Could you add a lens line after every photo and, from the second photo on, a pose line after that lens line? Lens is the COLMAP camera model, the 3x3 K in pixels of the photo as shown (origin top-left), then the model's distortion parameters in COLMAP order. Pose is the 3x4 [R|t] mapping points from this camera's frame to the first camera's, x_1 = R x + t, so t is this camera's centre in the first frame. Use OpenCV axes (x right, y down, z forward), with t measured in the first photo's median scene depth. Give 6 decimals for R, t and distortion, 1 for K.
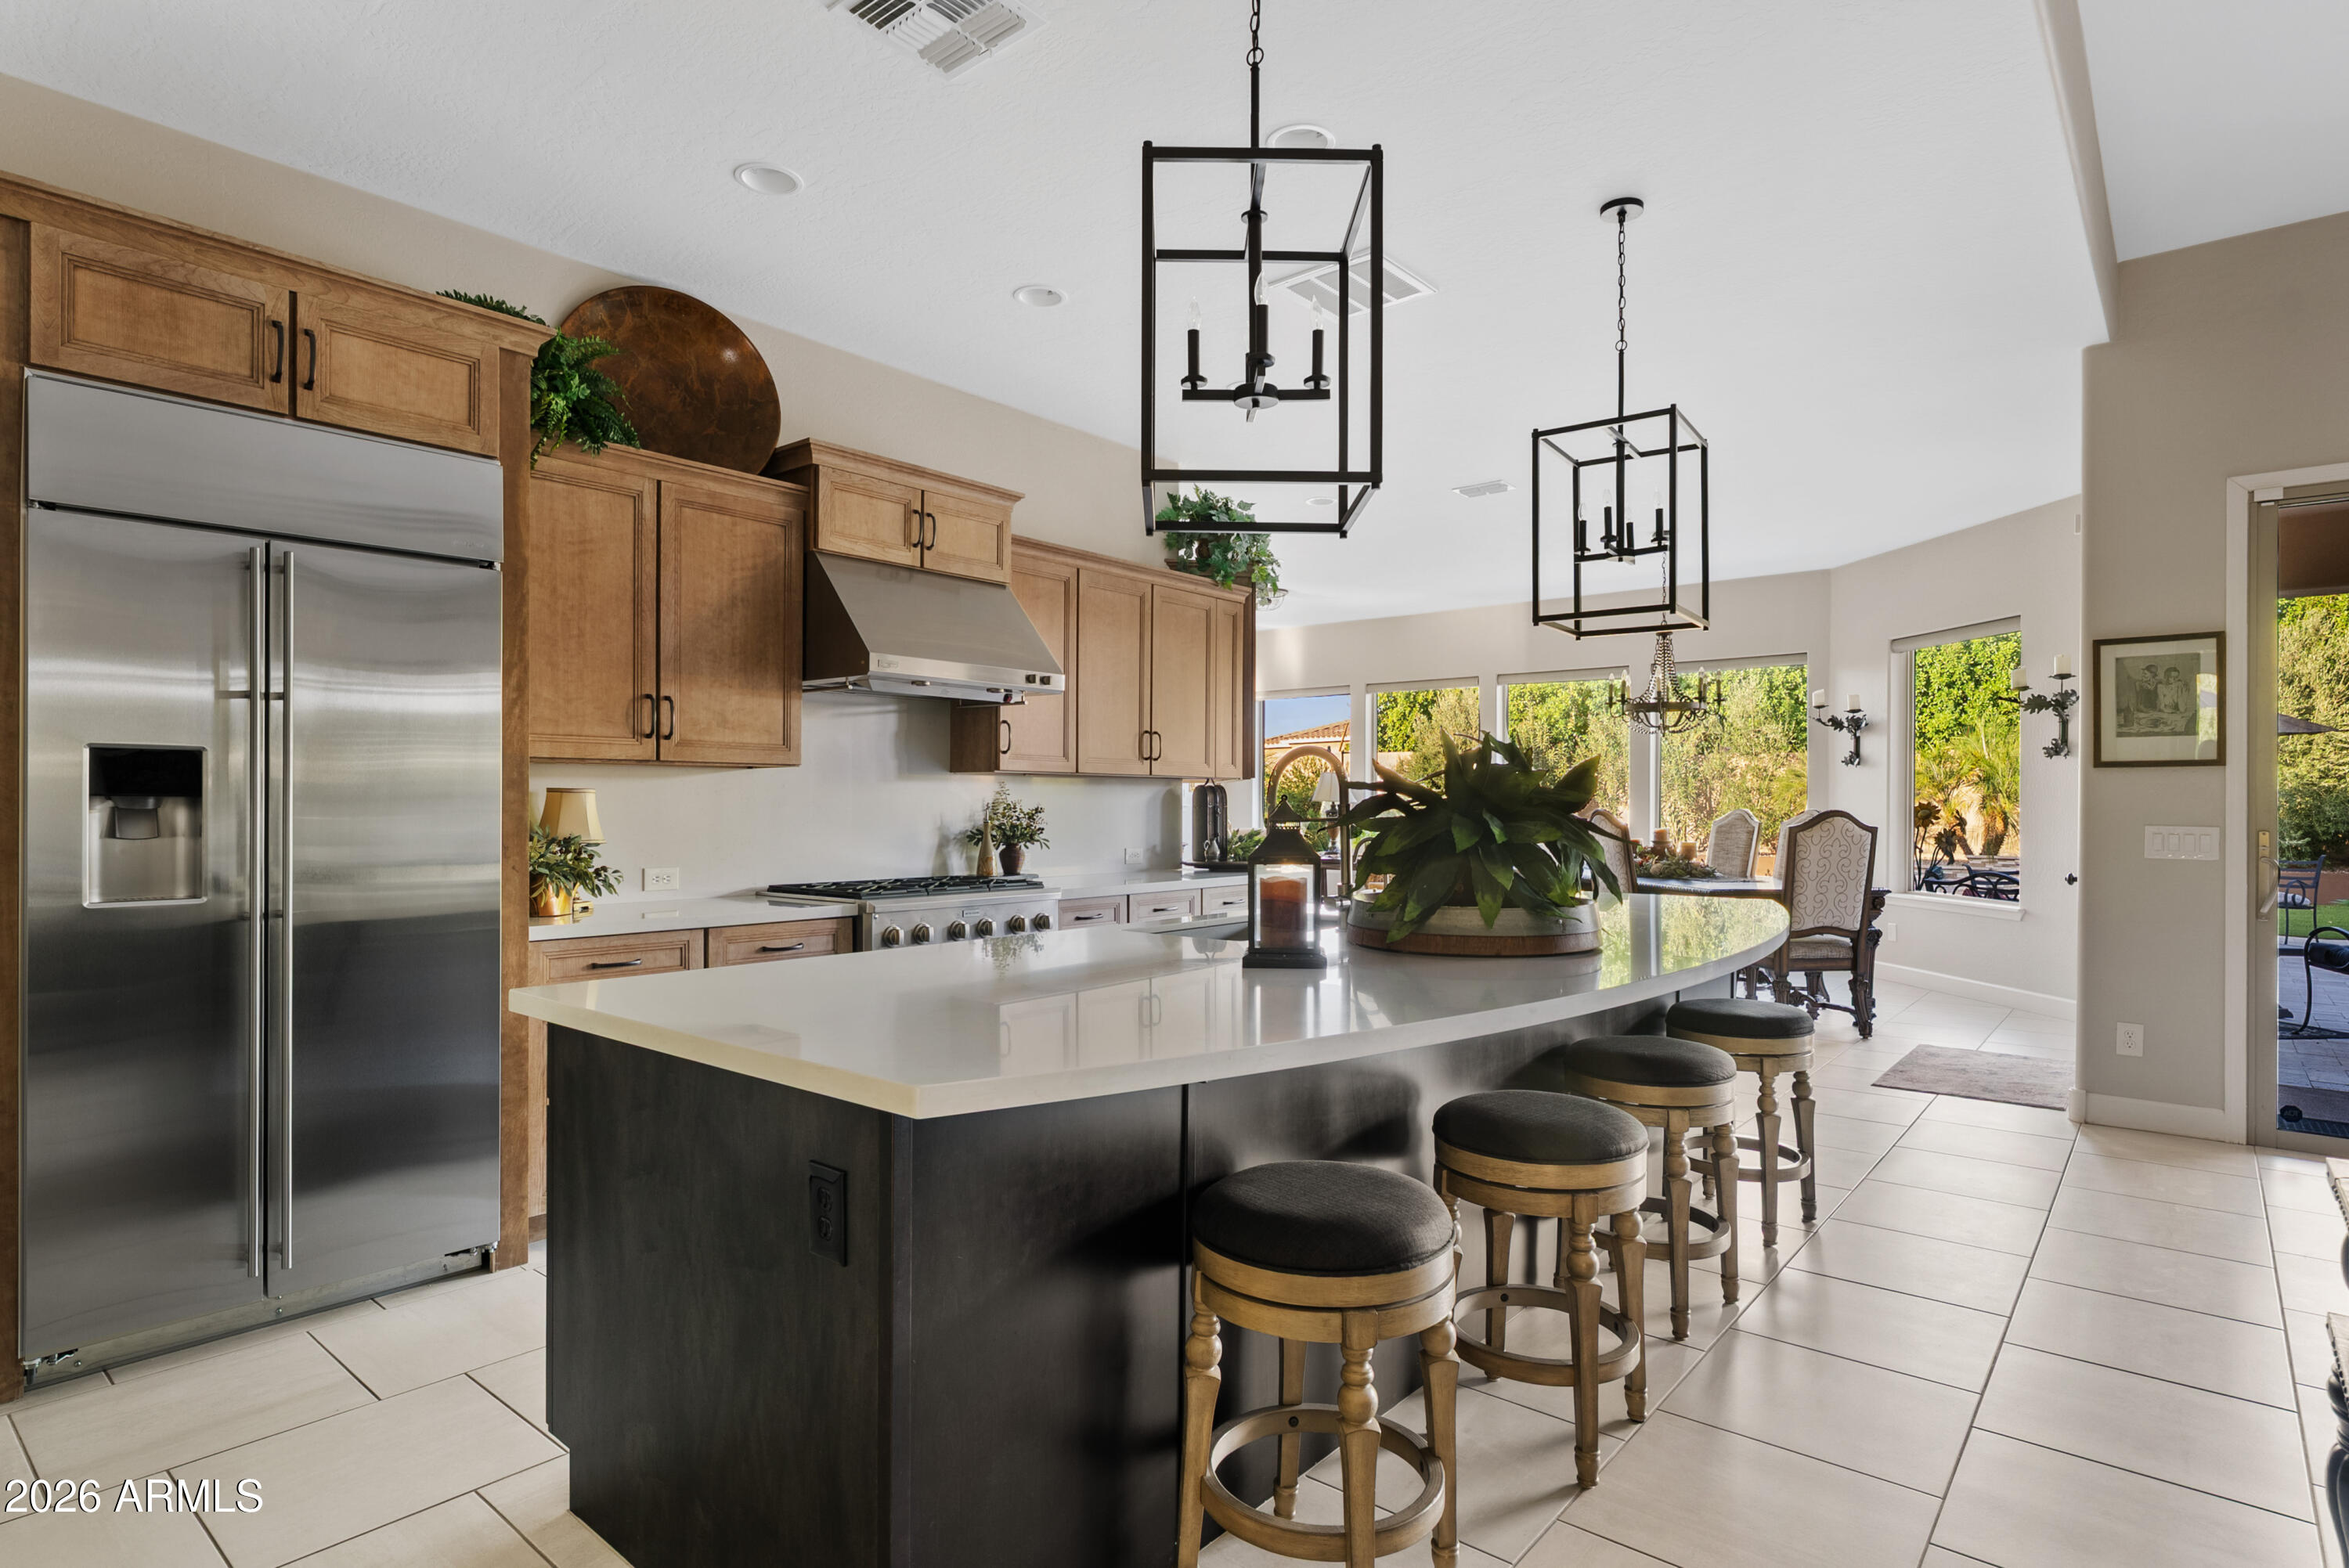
lens RADIAL K [[1244.8, 0, 1174.1], [0, 1244.8, 786.5], [0, 0, 1]] dist [-0.003900, -0.000400]
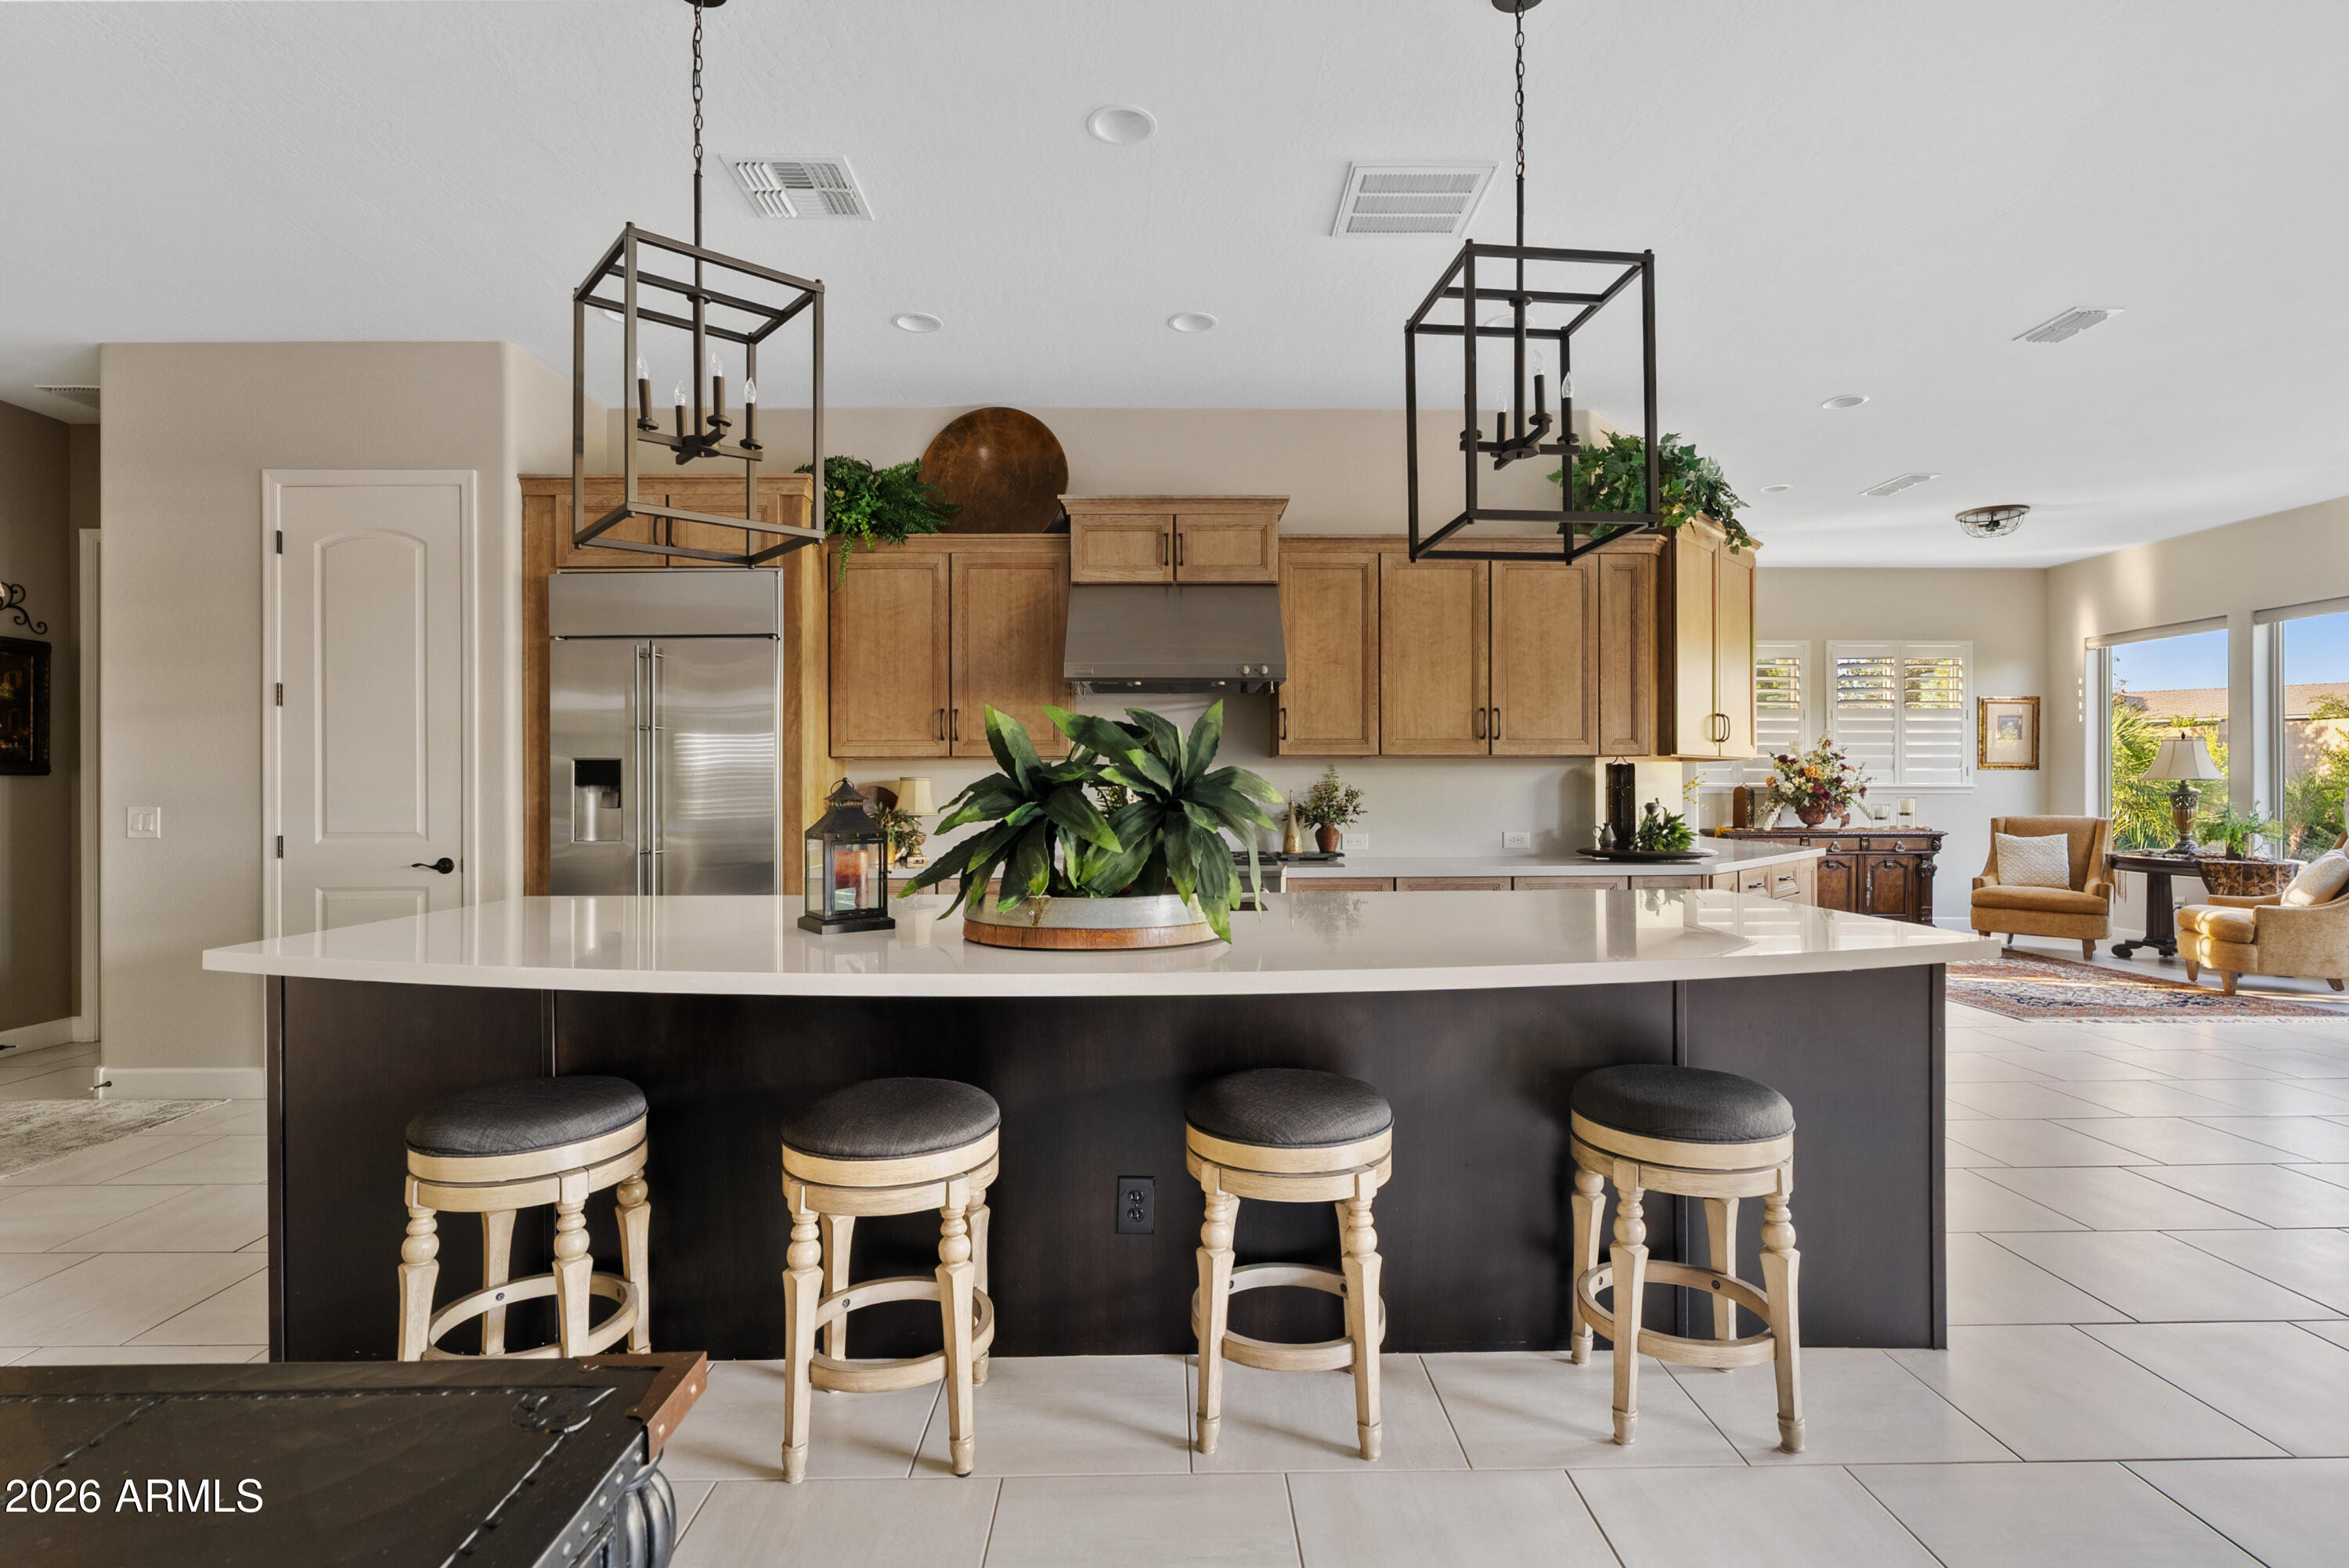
lens RADIAL K [[1140.2, 0, 1179.4], [0, 1140.2, 798.9], [0, 0, 1]] dist [0.015484, 0.000099]
pose [[0.661454, -0.007868, -0.749944, 0.652051], [0.017242, 0.999840, 0.004718, 0.022808], [0.749788, -0.016051, 0.661484, 0.327572]]
